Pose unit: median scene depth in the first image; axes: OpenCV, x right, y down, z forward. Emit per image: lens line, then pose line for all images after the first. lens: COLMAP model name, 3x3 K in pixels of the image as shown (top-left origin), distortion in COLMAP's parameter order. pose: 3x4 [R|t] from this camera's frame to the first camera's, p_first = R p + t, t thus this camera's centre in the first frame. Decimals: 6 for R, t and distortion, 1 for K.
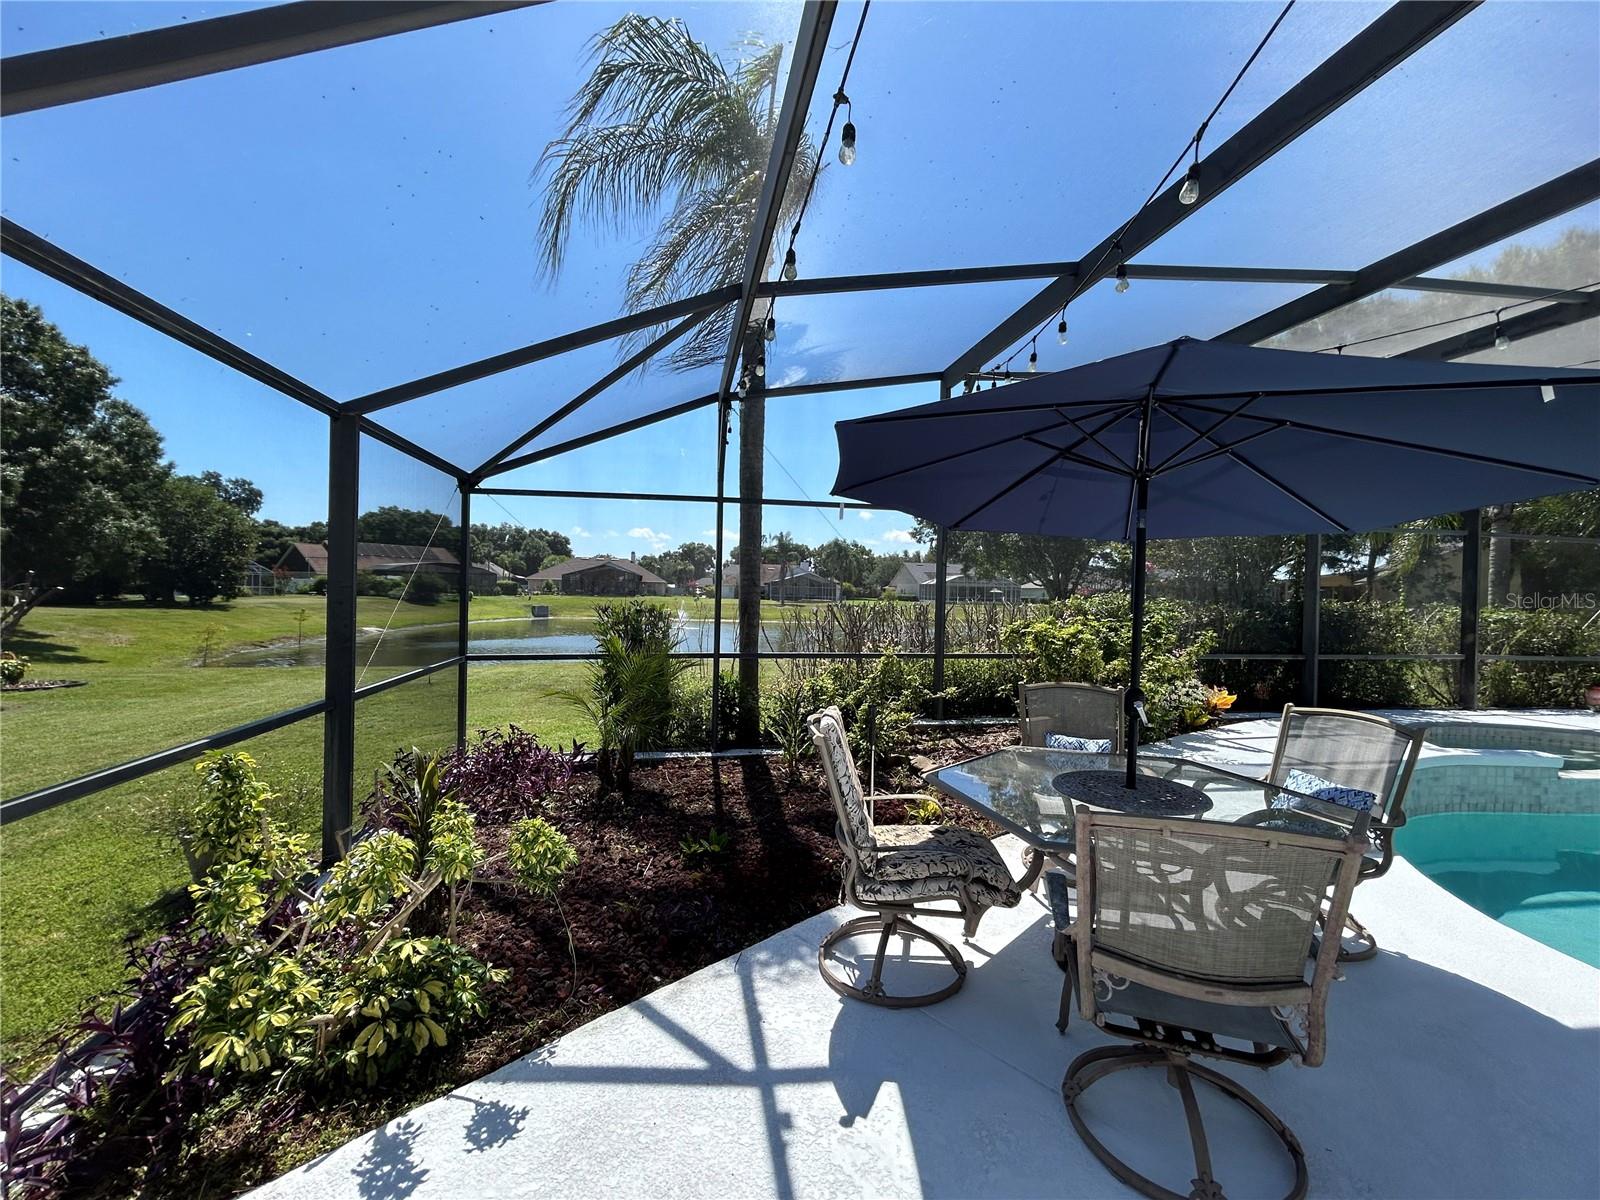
lens RADIAL K [[666.9, 0, 802.7], [0, 666.9, 597.8], [0, 0, 1]] dist [-0.000069, -0.000003]
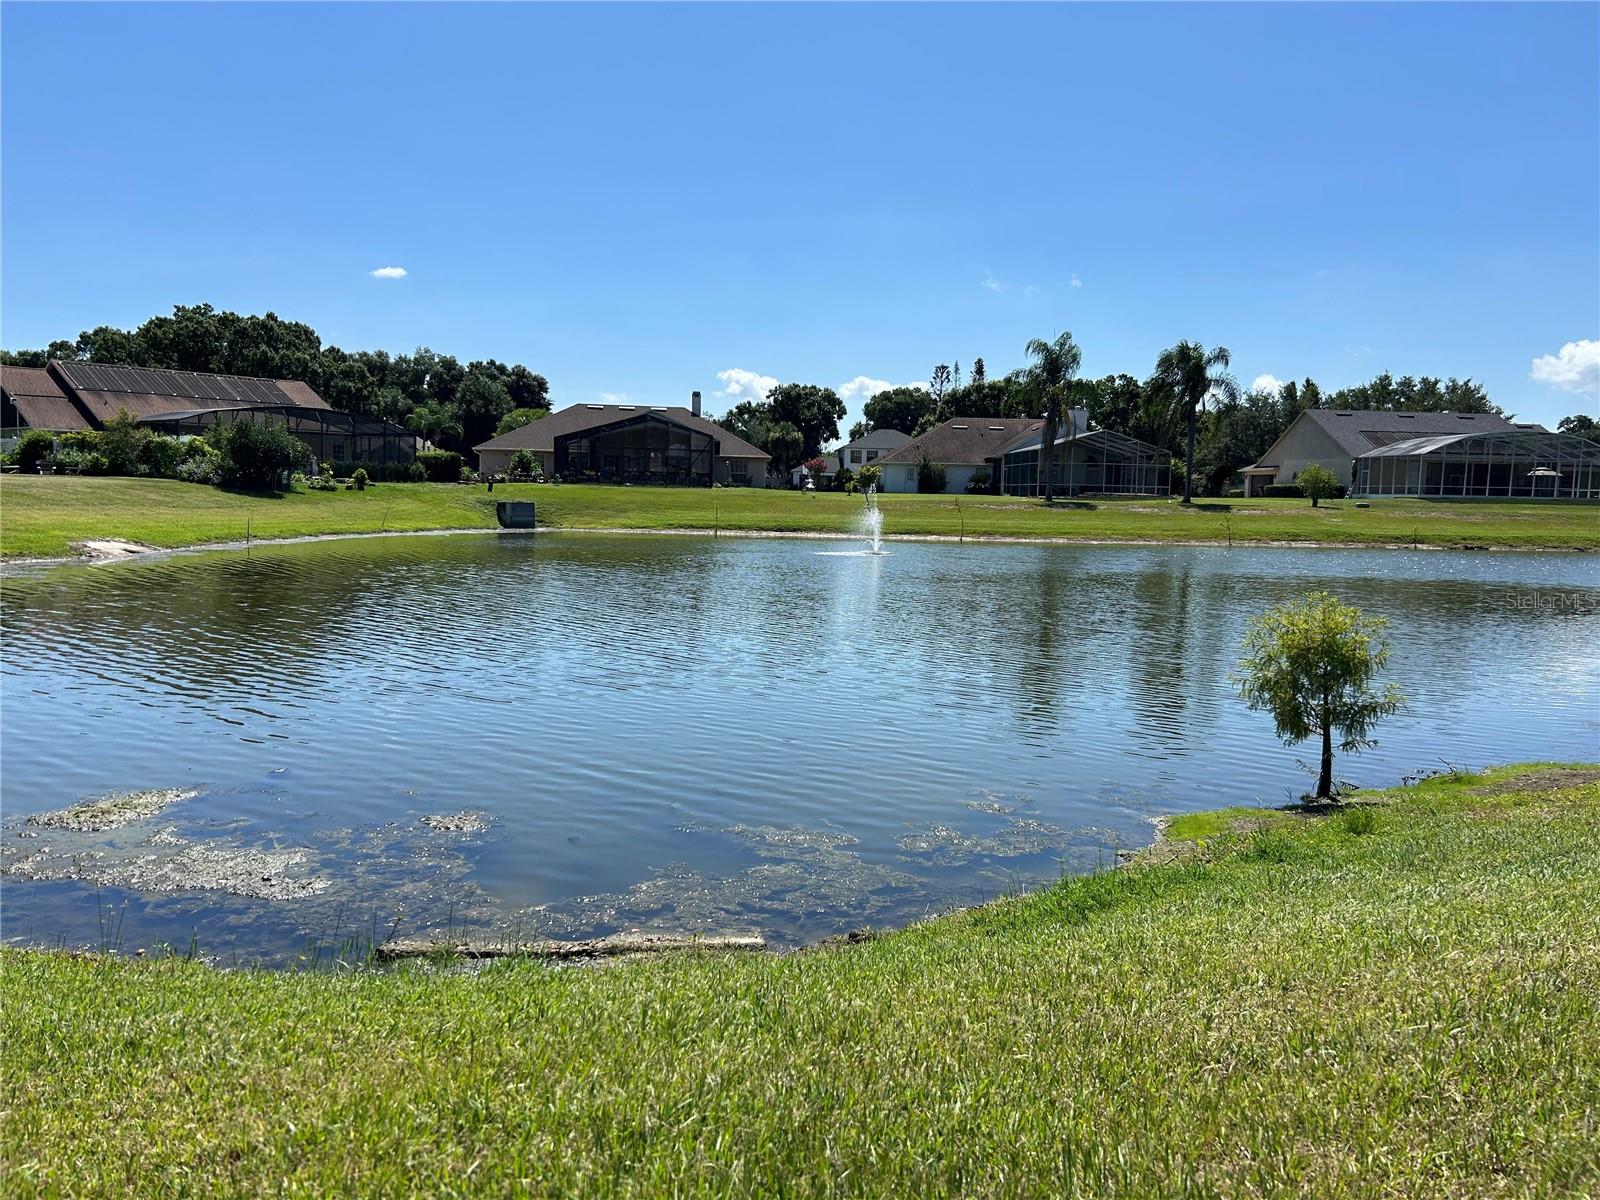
lens RADIAL K [[1194.9, 0, 800.0], [0, 1194.9, 600.0], [0, 0, 1]] dist [0.067201, -0.090536]
pose [[0.993679, 0.009723, -0.111841, -0.088214], [-0.001215, 0.997116, 0.075887, 0.011565], [0.112256, -0.075271, 0.990824, 0.174924]]
